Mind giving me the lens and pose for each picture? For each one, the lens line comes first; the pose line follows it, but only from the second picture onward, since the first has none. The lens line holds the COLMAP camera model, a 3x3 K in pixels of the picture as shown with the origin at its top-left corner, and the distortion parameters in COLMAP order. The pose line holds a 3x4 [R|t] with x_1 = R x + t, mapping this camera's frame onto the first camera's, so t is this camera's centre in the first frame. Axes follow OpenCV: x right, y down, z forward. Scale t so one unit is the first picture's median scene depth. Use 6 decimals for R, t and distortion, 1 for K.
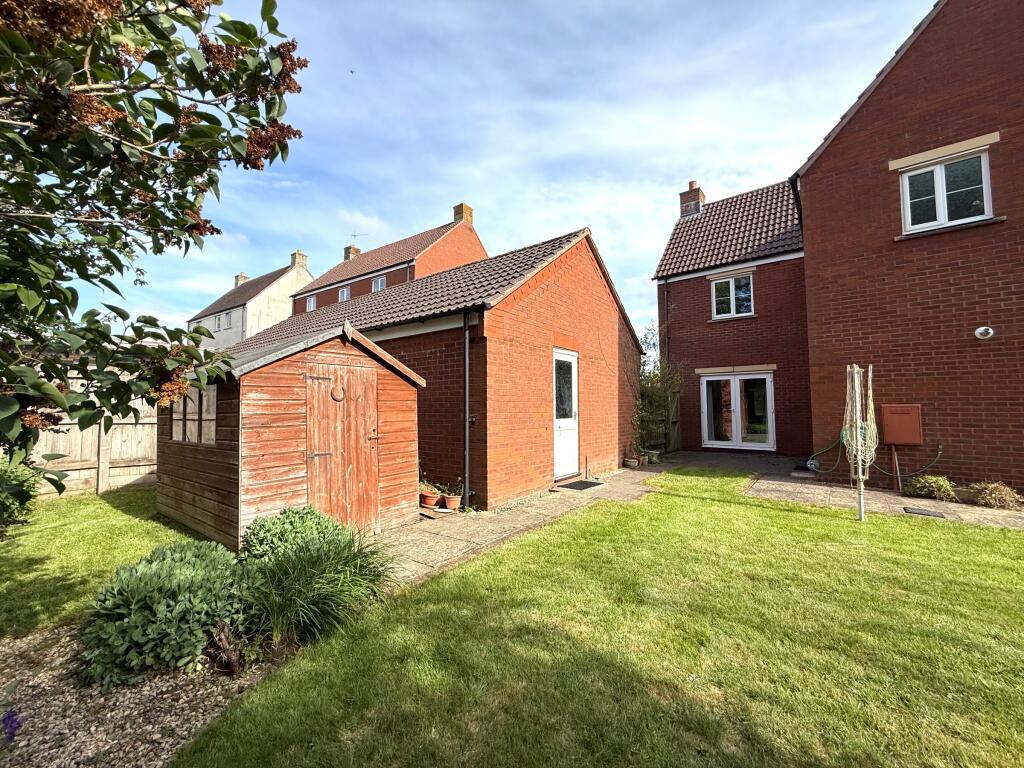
lens RADIAL K [[413.5, 0, 515.0], [0, 413.5, 385.3], [0, 0, 1]] dist [-0.002057, 0.001355]
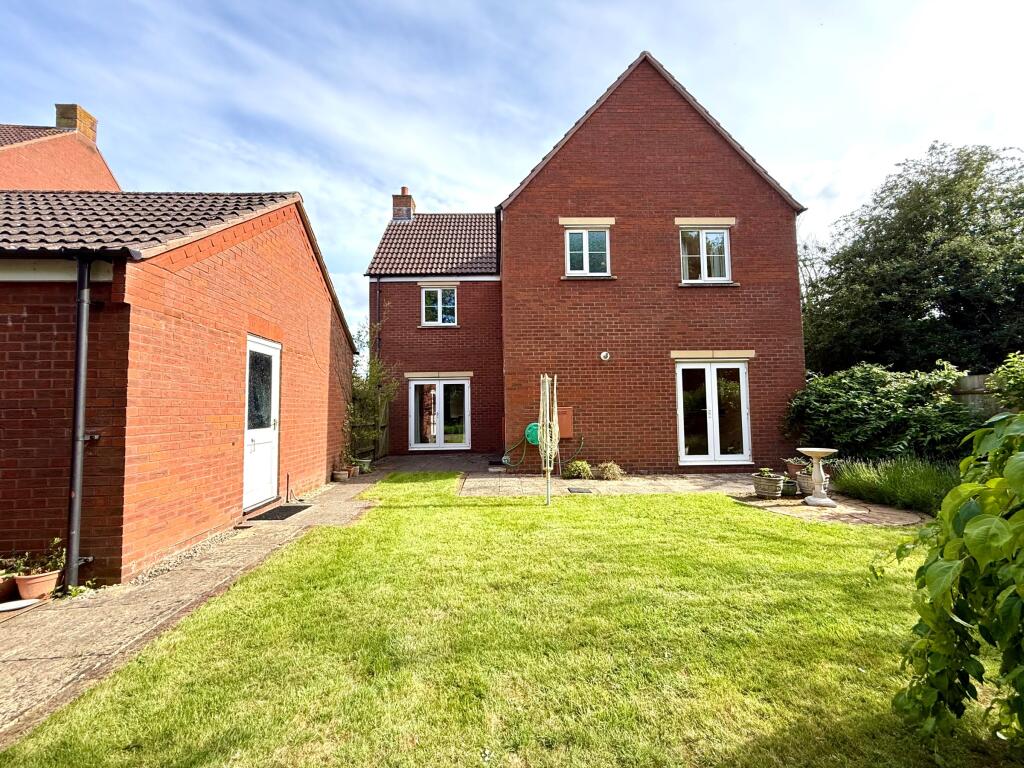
lens RADIAL K [[413.5, 0, 508.2], [0, 413.5, 384.2], [0, 0, 1]] dist [-0.002057, 0.001355]
pose [[0.765709, 0.028686, 0.642547, -0.026085], [-0.021326, 0.999588, -0.019212, 0.003558], [-0.642833, 0.001008, 0.766005, 0.137399]]
